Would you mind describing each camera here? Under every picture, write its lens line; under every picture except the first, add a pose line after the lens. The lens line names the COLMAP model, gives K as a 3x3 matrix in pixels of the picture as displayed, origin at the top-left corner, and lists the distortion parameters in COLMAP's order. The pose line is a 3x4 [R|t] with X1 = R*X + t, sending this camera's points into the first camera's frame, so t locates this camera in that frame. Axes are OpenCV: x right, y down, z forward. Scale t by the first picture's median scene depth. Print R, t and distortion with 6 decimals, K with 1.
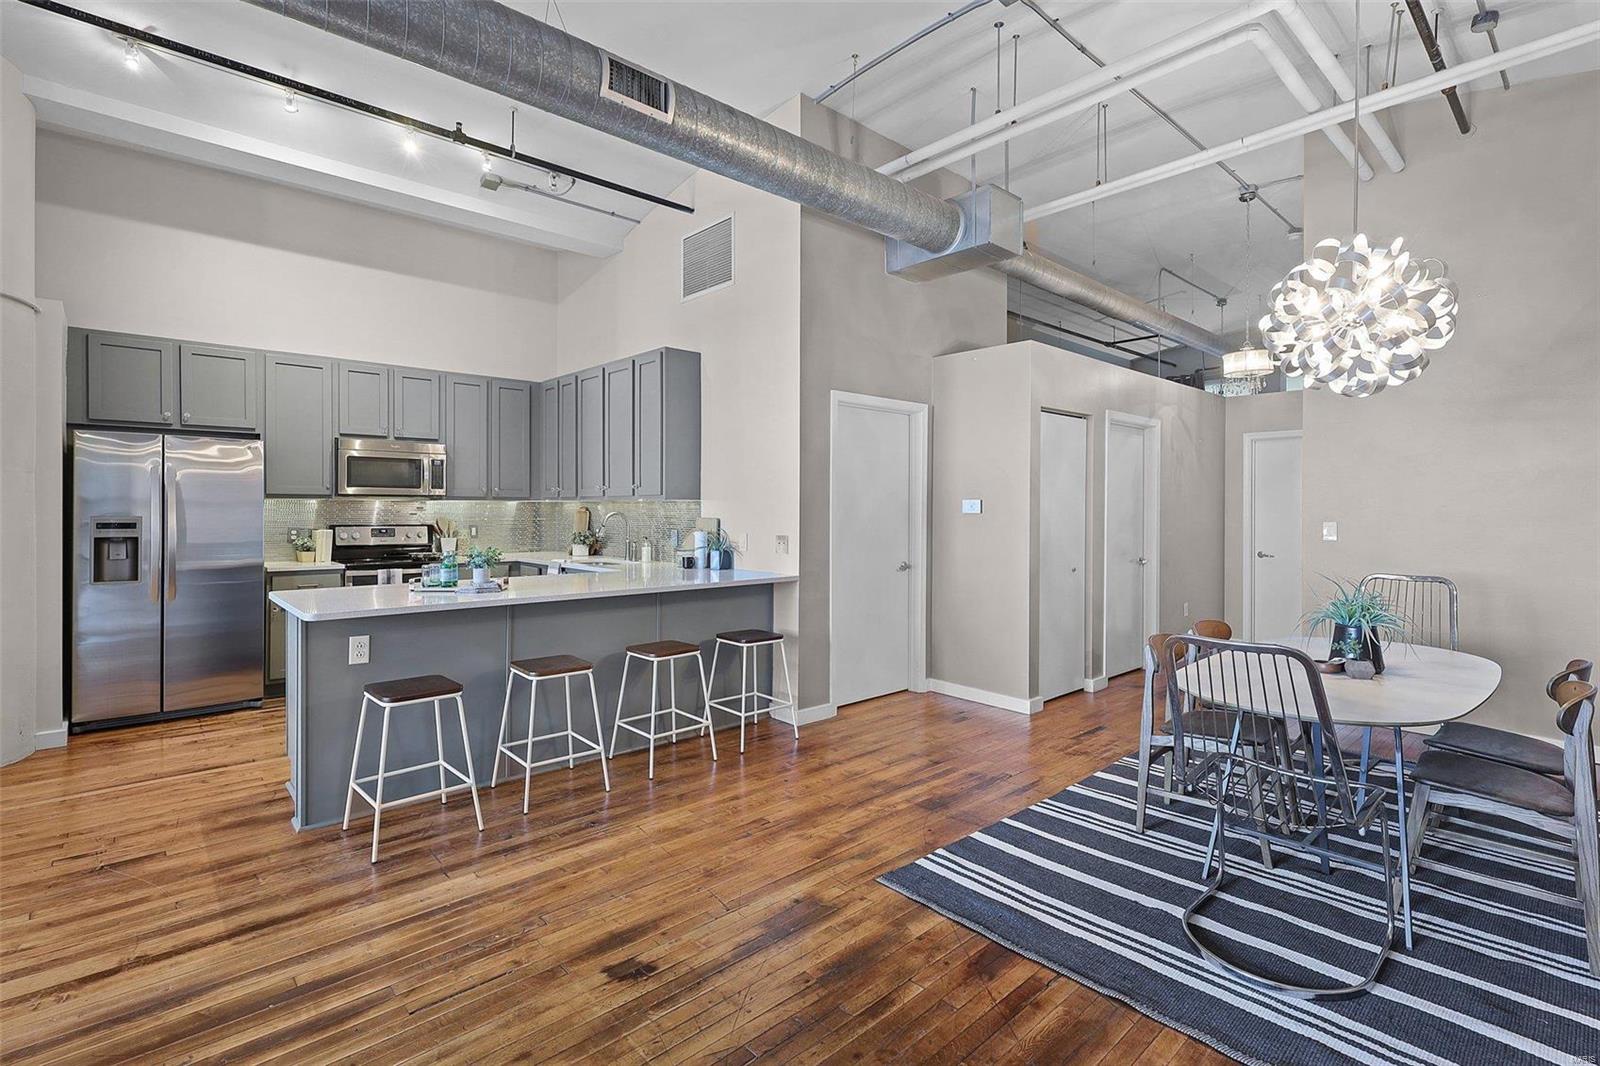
lens RADIAL K [[748.9, 0, 797.6], [0, 748.9, 513.6], [0, 0, 1]] dist [0.001916, 0.000876]
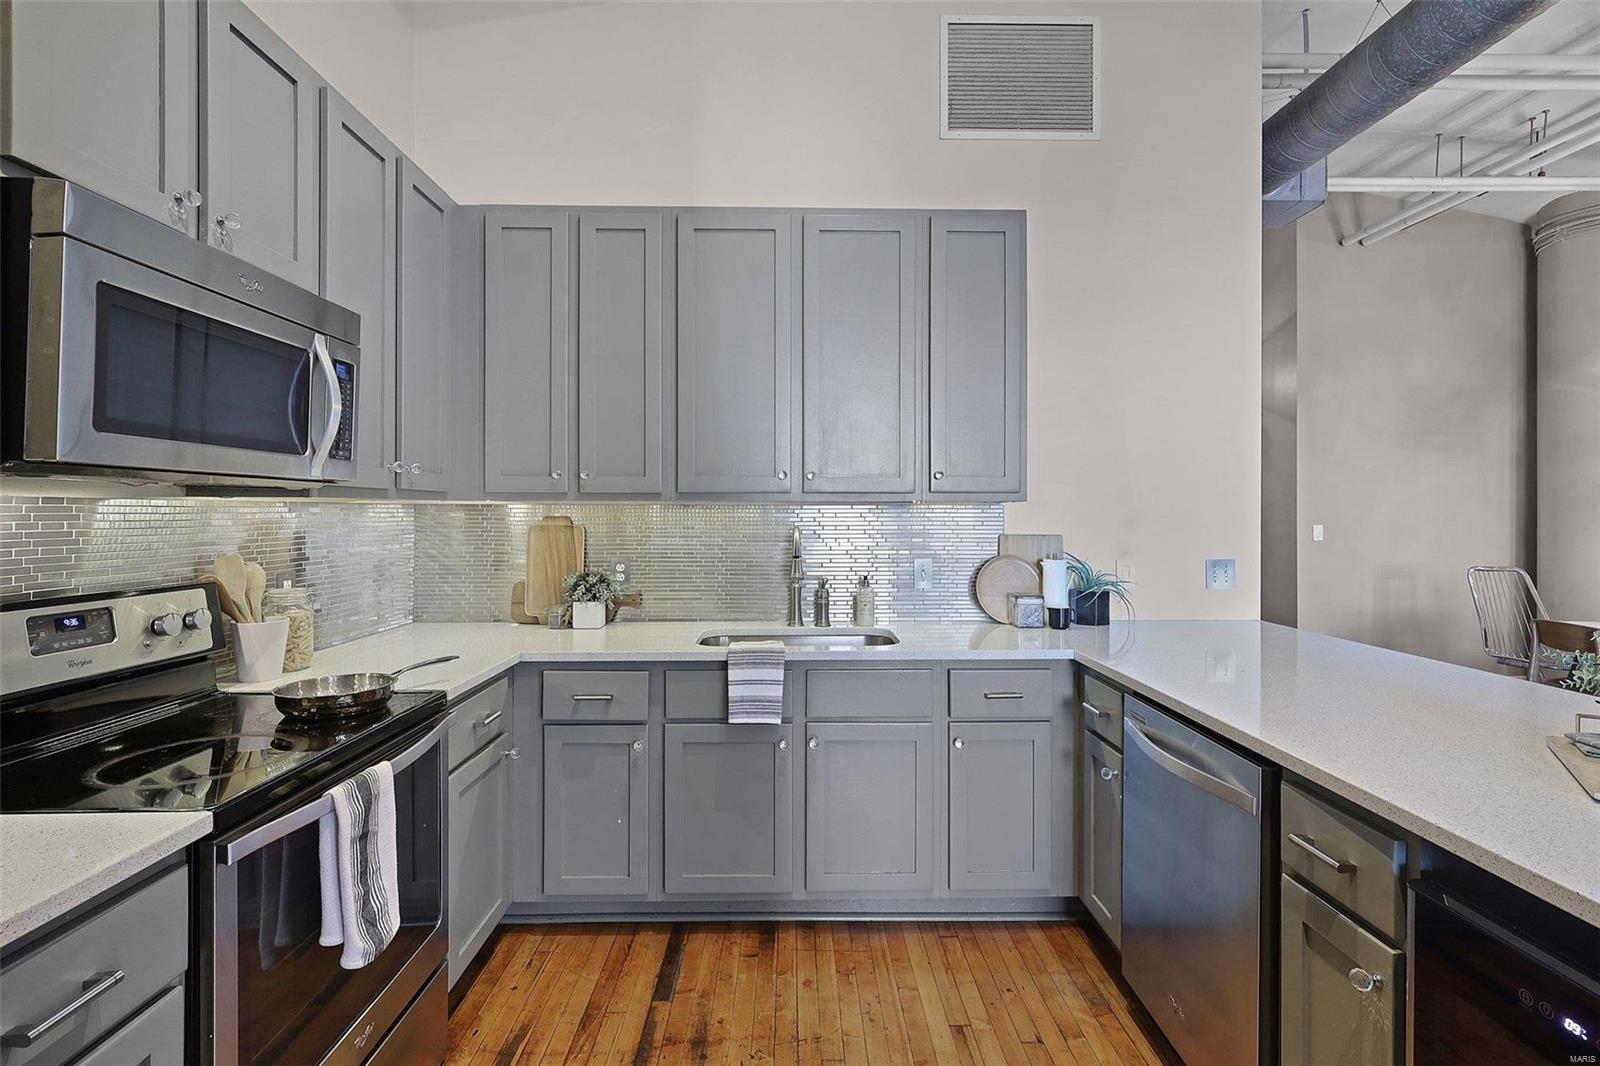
lens RADIAL K [[748.9, 0, 797.6], [0, 748.9, 513.6], [0, 0, 1]] dist [0.001916, 0.000876]
pose [[0.662072, -0.004757, 0.749425, -0.629078], [0.007214, 0.999974, -0.000025, -0.011146], [-0.749406, 0.005423, 0.662089, 0.720333]]
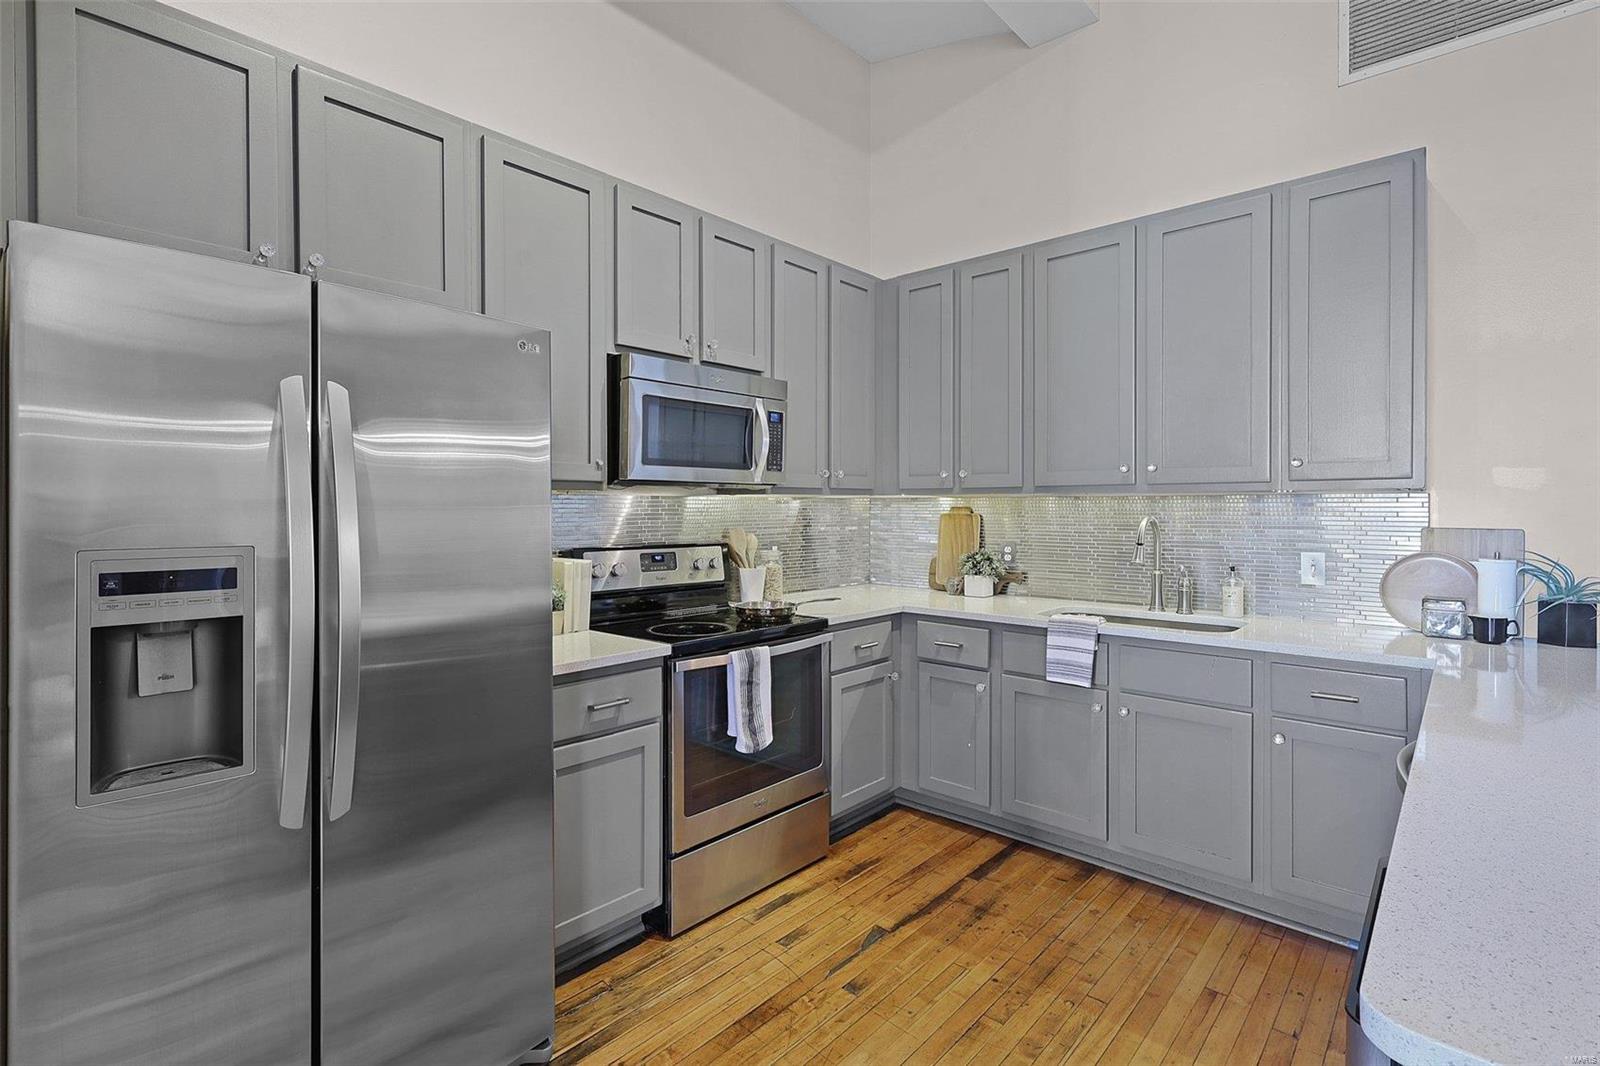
lens RADIAL K [[748.9, 0, 797.6], [0, 748.9, 513.6], [0, 0, 1]] dist [0.001916, 0.000876]
pose [[0.994958, -0.005581, 0.100134, -0.555509], [0.005257, 0.999980, 0.003505, -0.007429], [-0.100151, -0.002961, 0.994968, 0.550754]]
